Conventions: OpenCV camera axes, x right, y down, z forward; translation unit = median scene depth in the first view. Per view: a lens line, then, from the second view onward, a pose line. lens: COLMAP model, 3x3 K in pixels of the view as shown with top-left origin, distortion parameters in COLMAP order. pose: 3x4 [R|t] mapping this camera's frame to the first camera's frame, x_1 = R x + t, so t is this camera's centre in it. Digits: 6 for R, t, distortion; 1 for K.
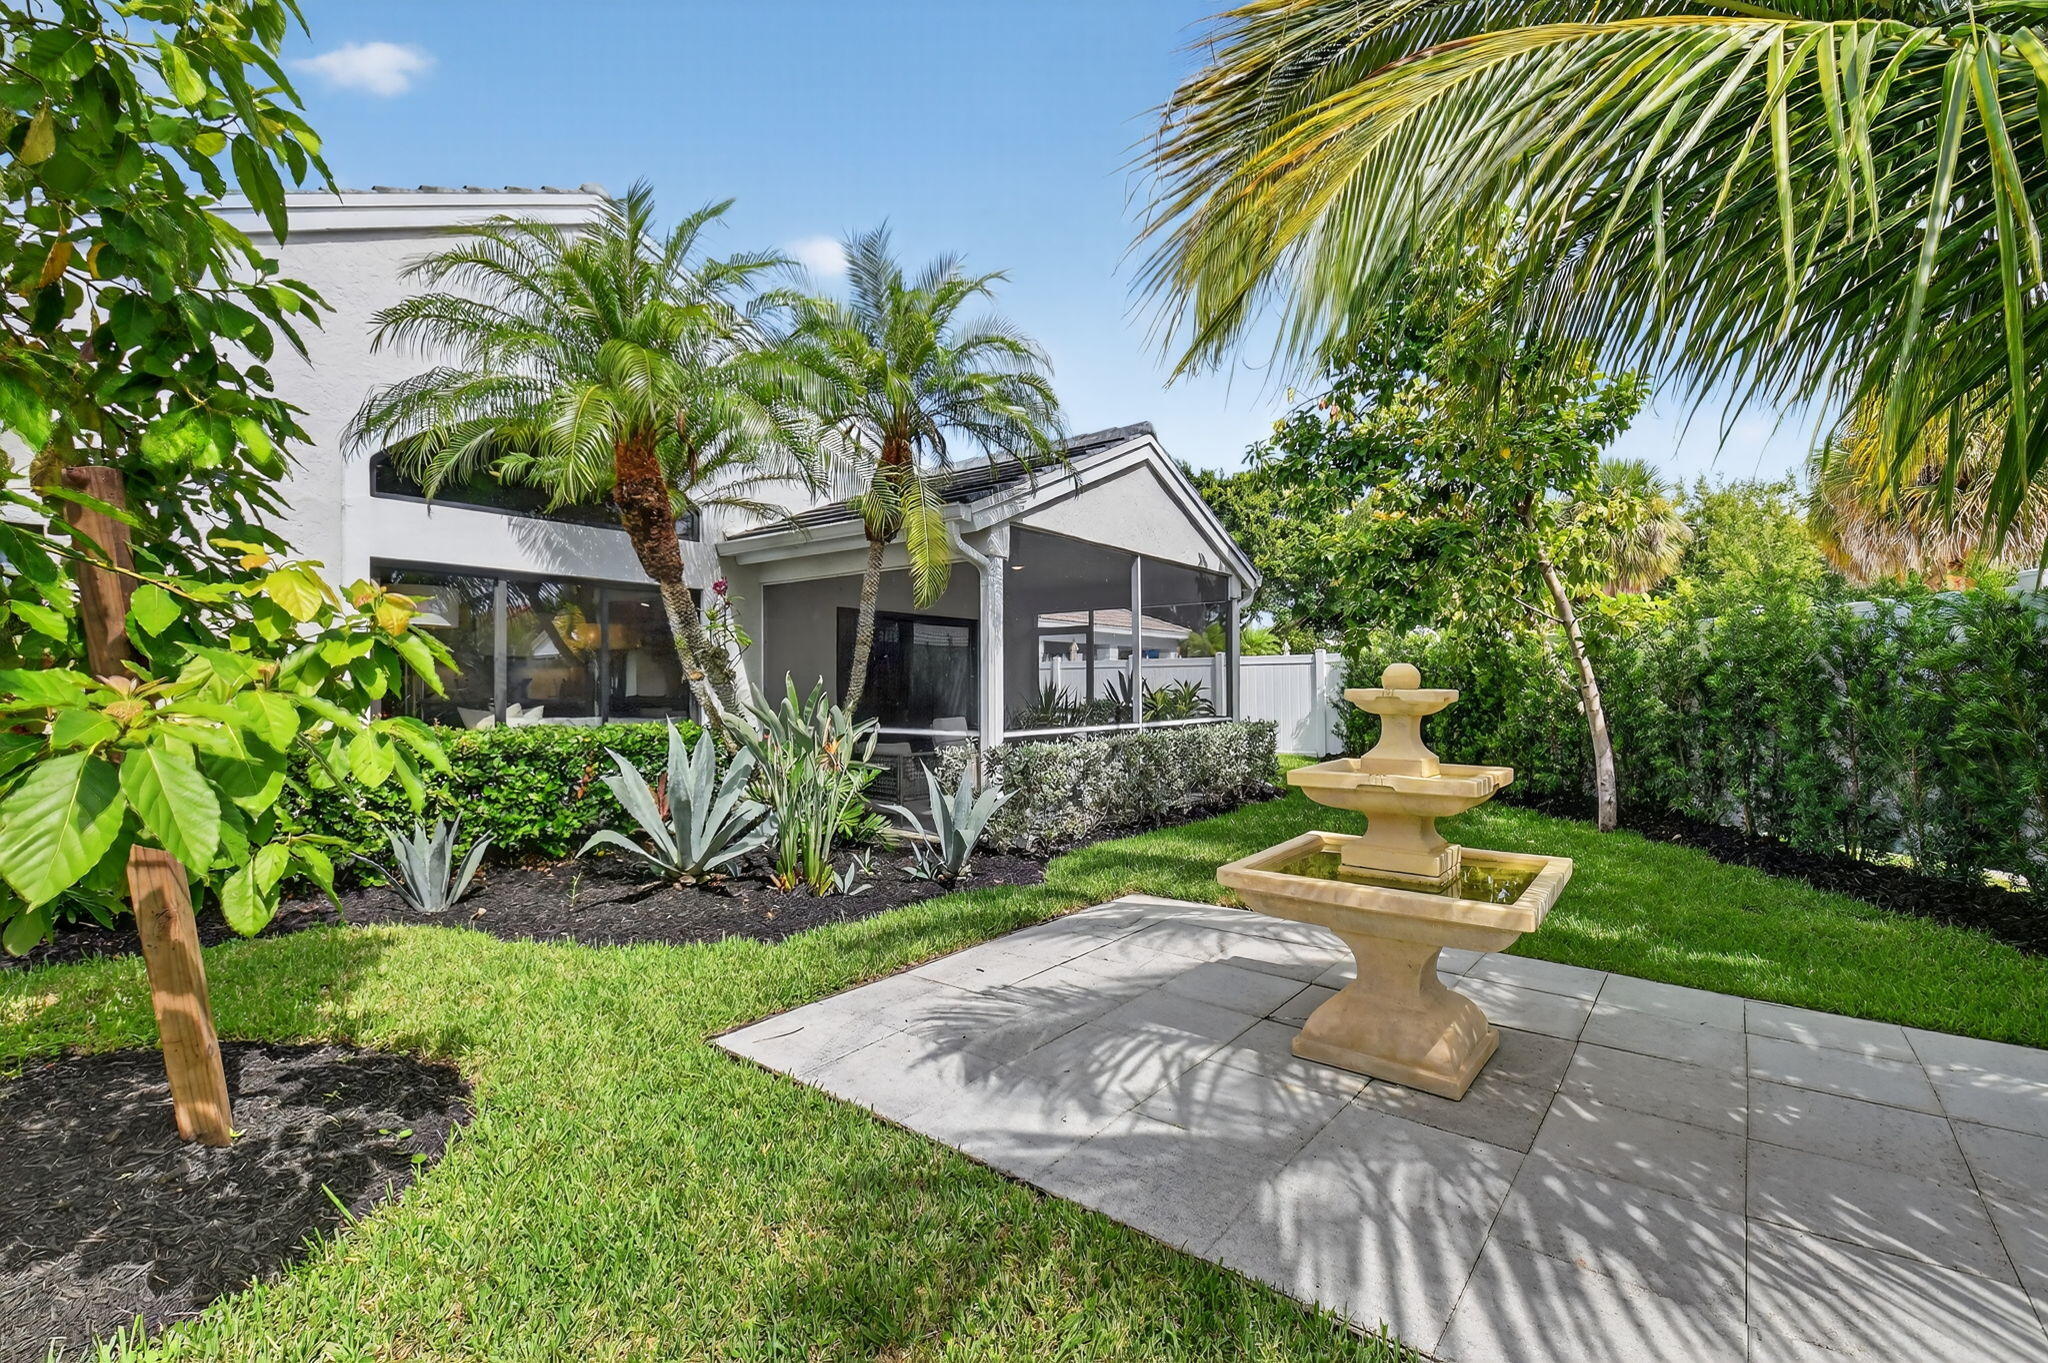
lens RADIAL K [[913.6, 0, 1015.6], [0, 913.6, 672.2], [0, 0, 1]] dist [0.001239, -0.019583]
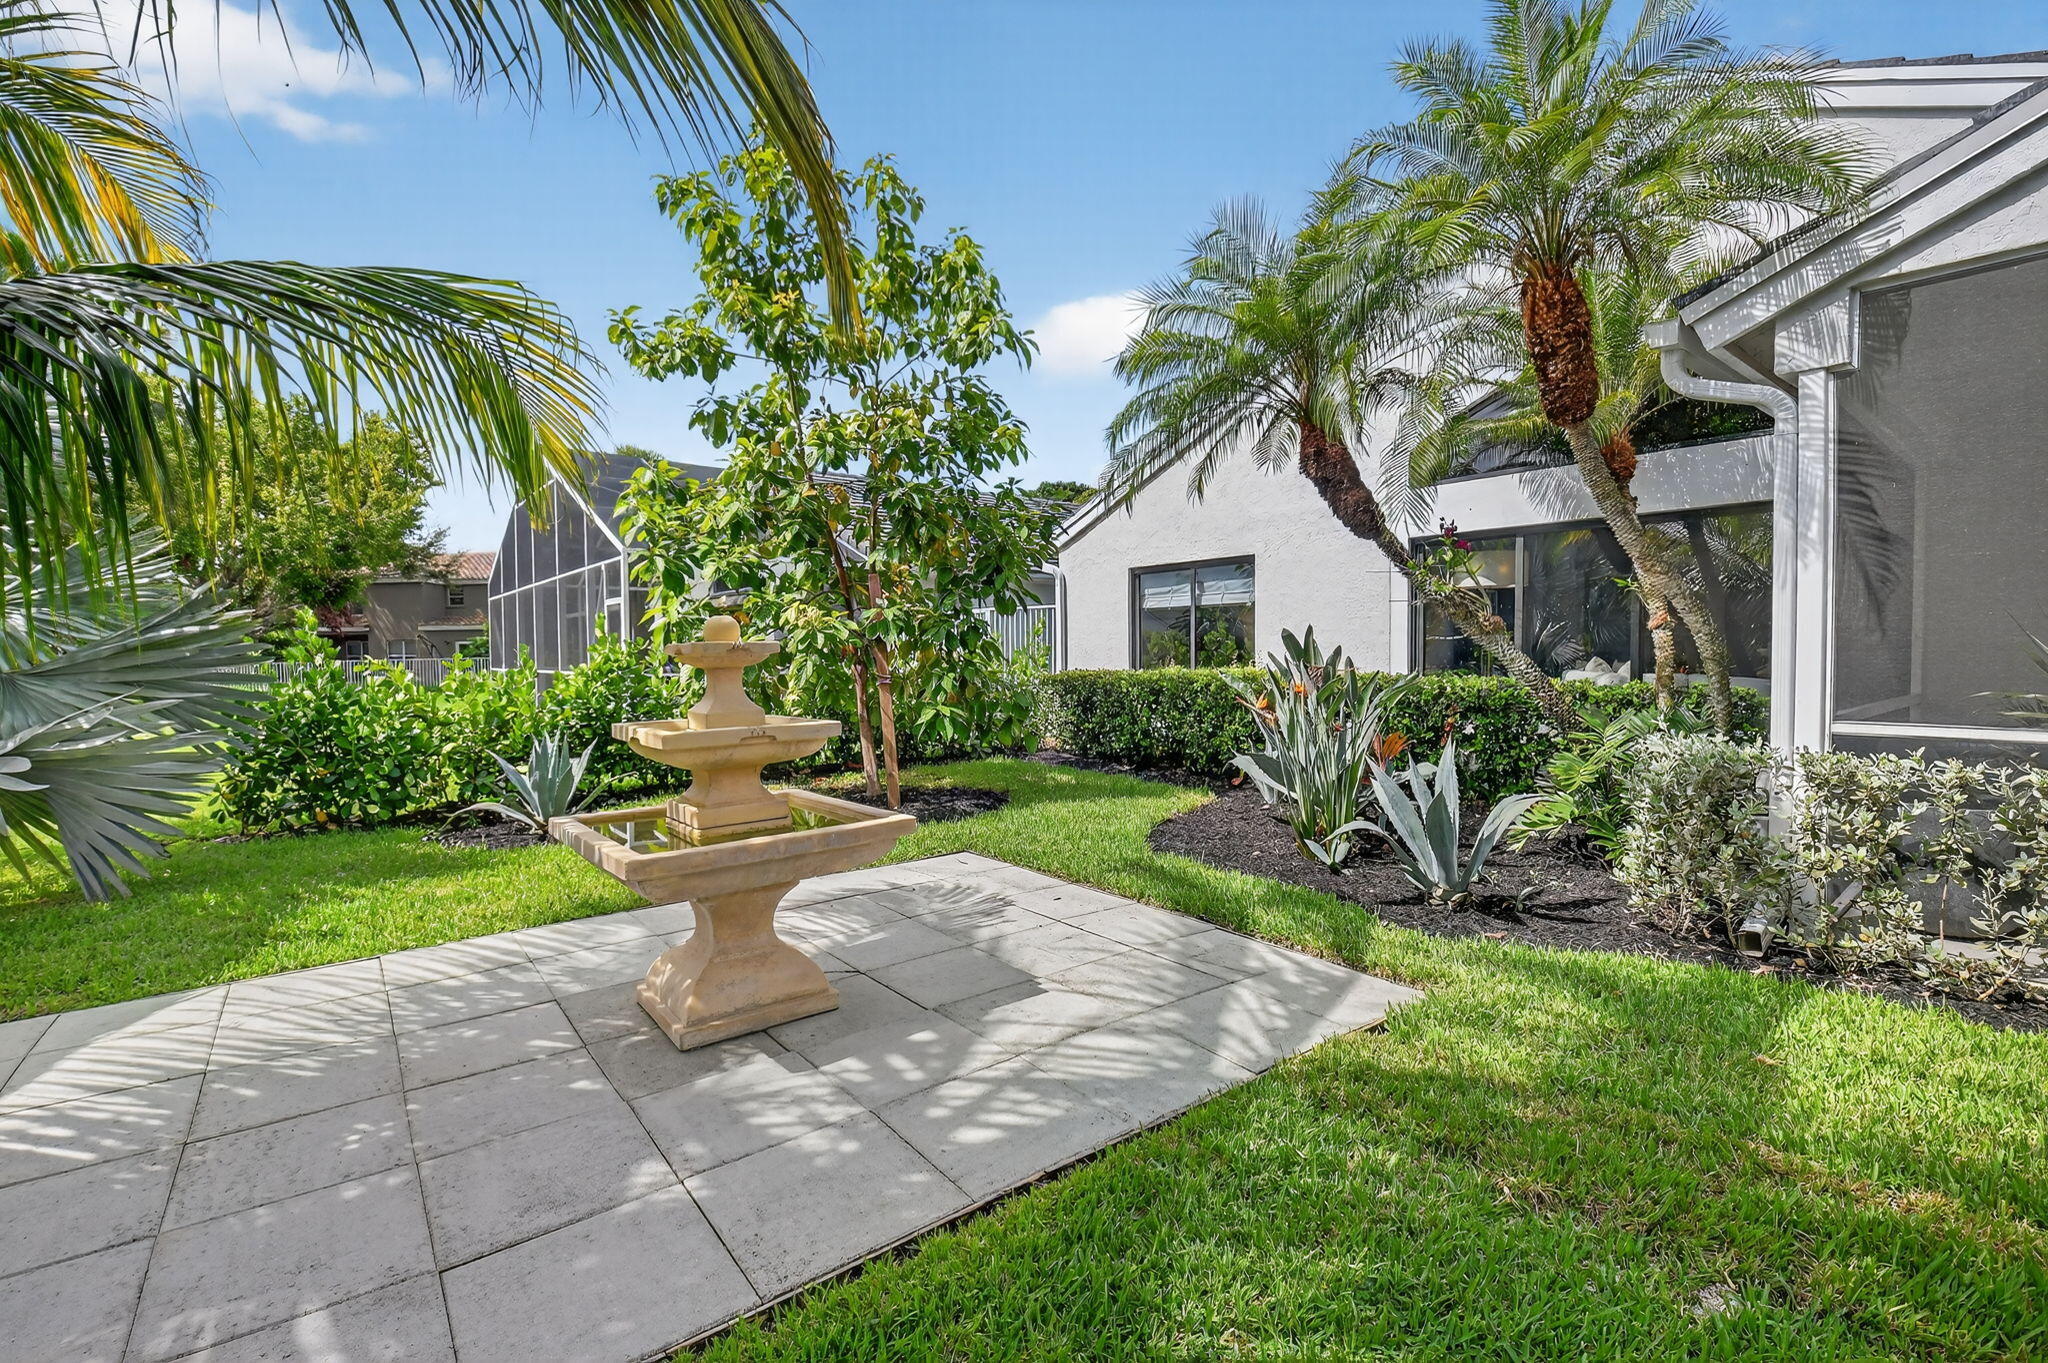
lens RADIAL K [[919.9, 0, 1024.0], [0, 919.9, 662.1], [0, 0, 1]] dist [0.002144, -0.019445]
pose [[-0.233570, 0.015007, -0.972224, 1.316894], [0.020283, 0.999739, 0.010559, 0.038936], [0.972128, -0.017253, -0.233814, 1.554691]]
